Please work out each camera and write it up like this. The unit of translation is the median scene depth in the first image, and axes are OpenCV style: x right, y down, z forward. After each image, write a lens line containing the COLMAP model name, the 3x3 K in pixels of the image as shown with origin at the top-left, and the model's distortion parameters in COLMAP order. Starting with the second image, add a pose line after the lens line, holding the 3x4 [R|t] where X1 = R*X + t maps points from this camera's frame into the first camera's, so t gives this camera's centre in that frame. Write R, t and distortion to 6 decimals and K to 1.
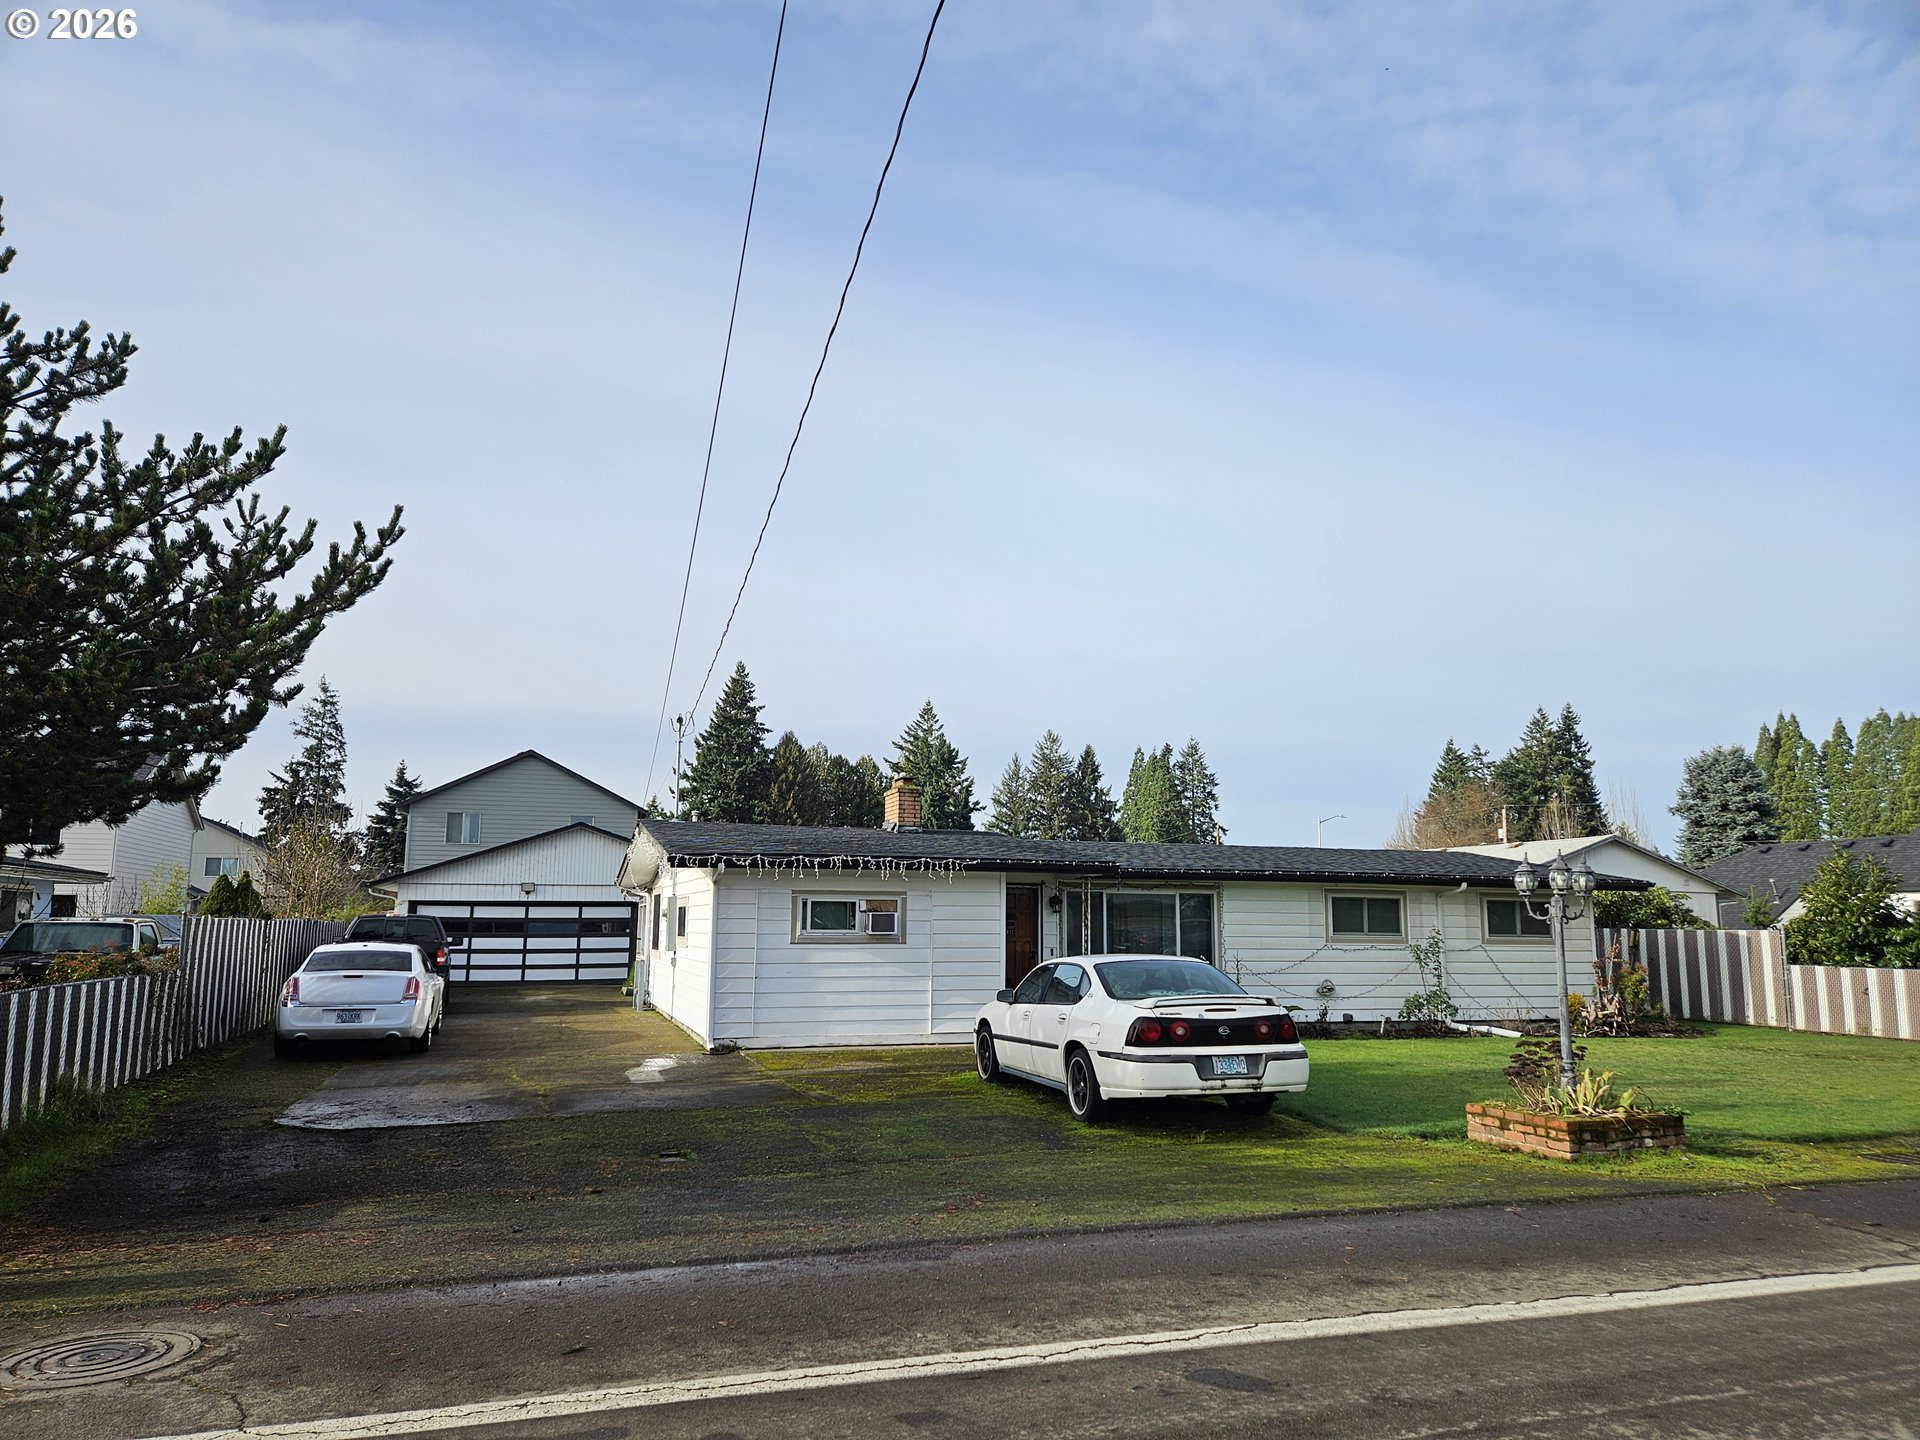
lens RADIAL K [[1287.4, 0, 965.6], [0, 1287.4, 729.1], [0, 0, 1]] dist [0.078641, -0.047063]
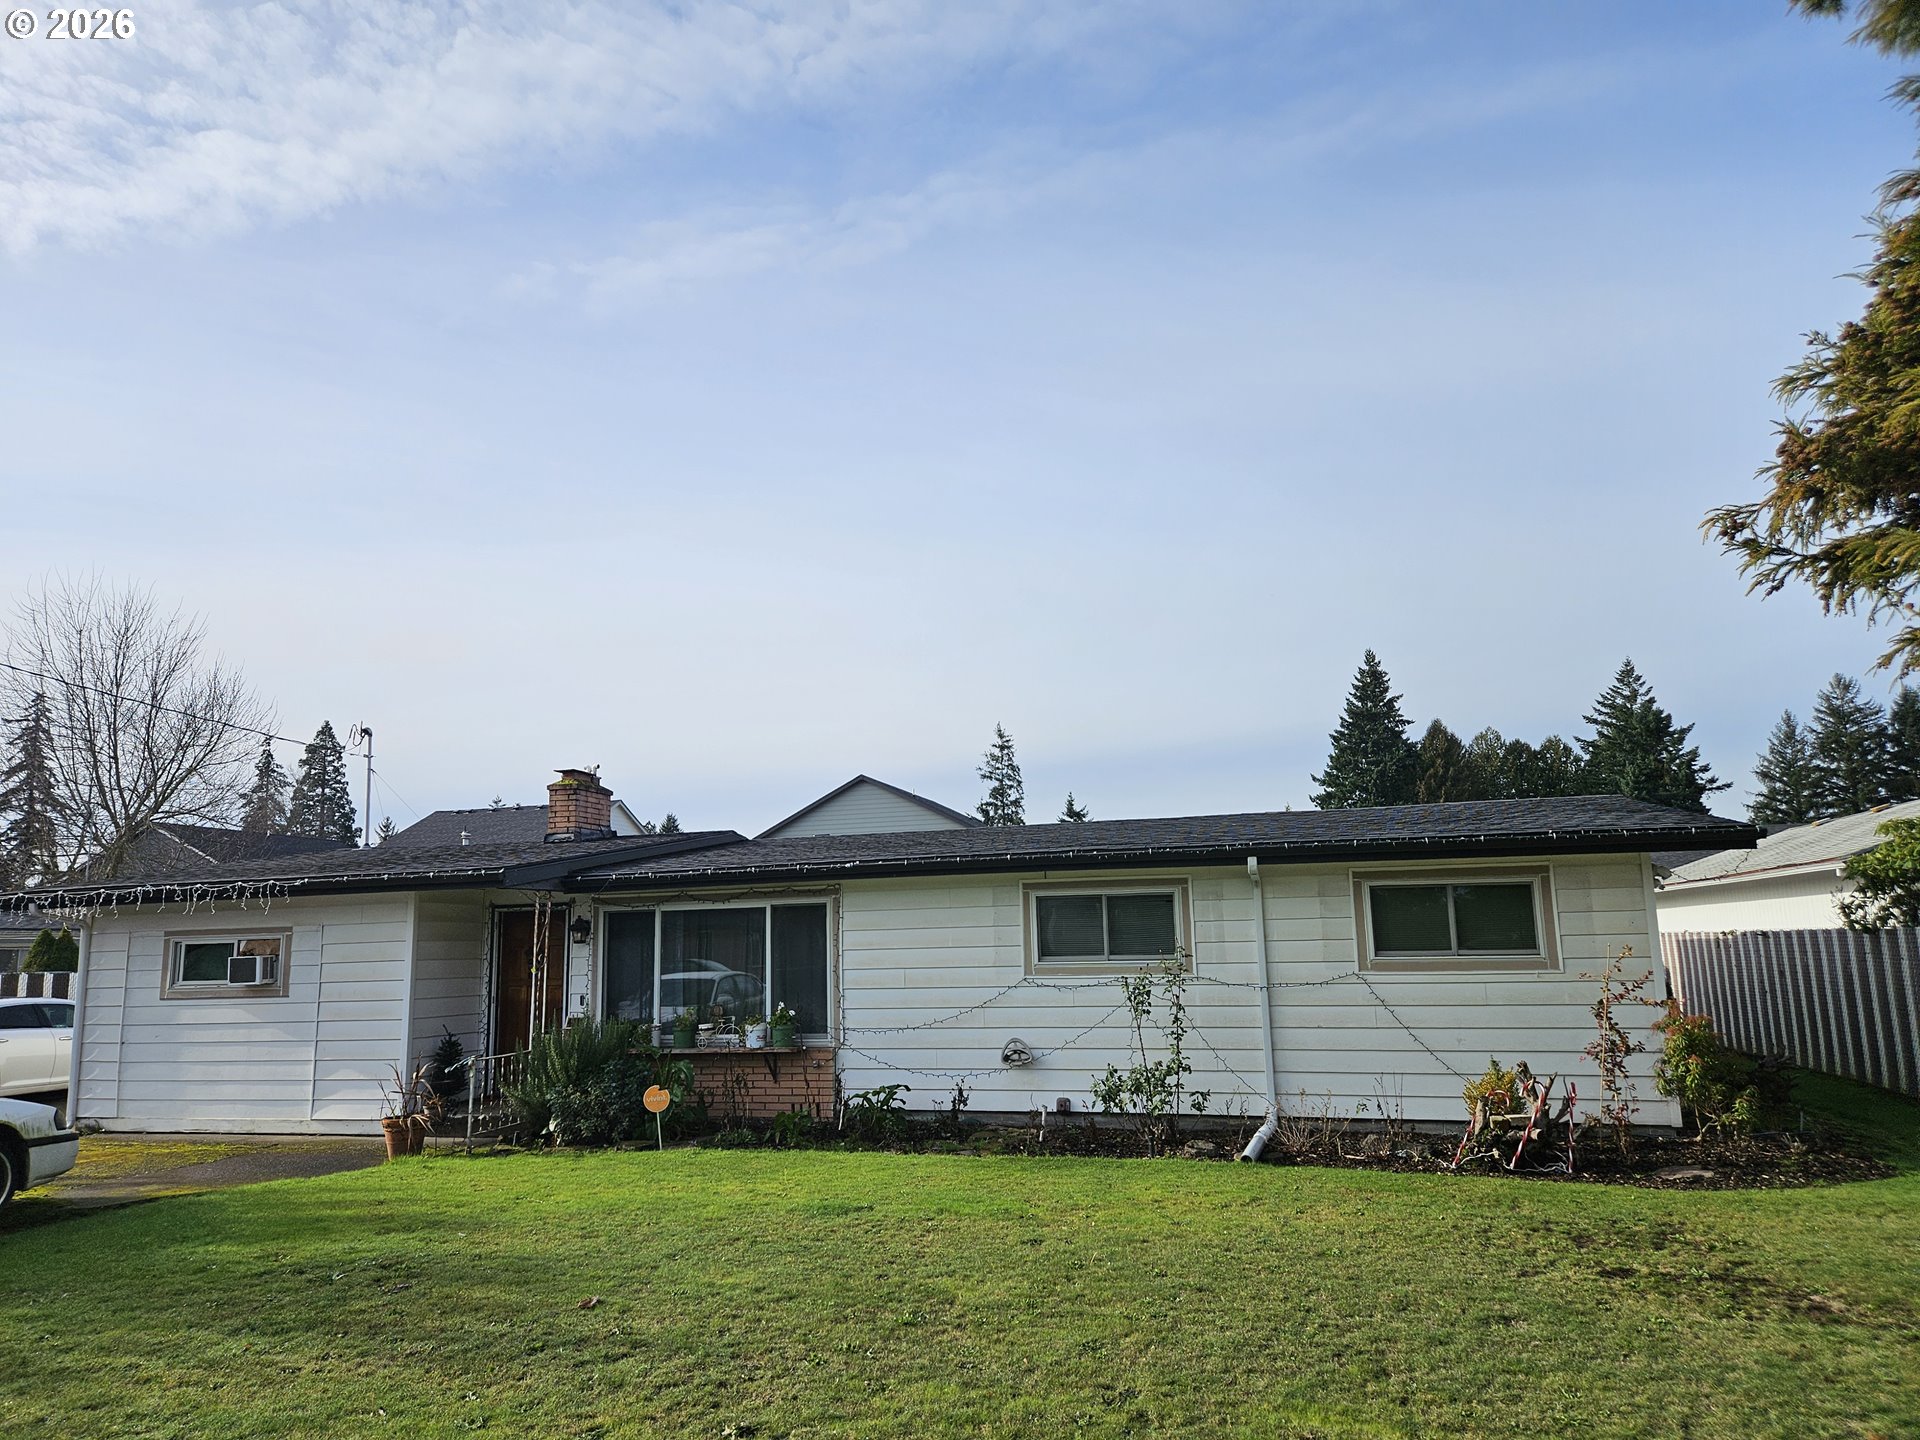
lens RADIAL K [[1287.4, 0, 962.3], [0, 1287.4, 730.3], [0, 0, 1]] dist [0.078641, -0.047063]
pose [[0.809319, -0.122497, -0.574455, 0.582722], [0.115792, 0.992093, -0.048420, 0.076801], [0.575843, -0.027330, 0.817103, 0.490075]]
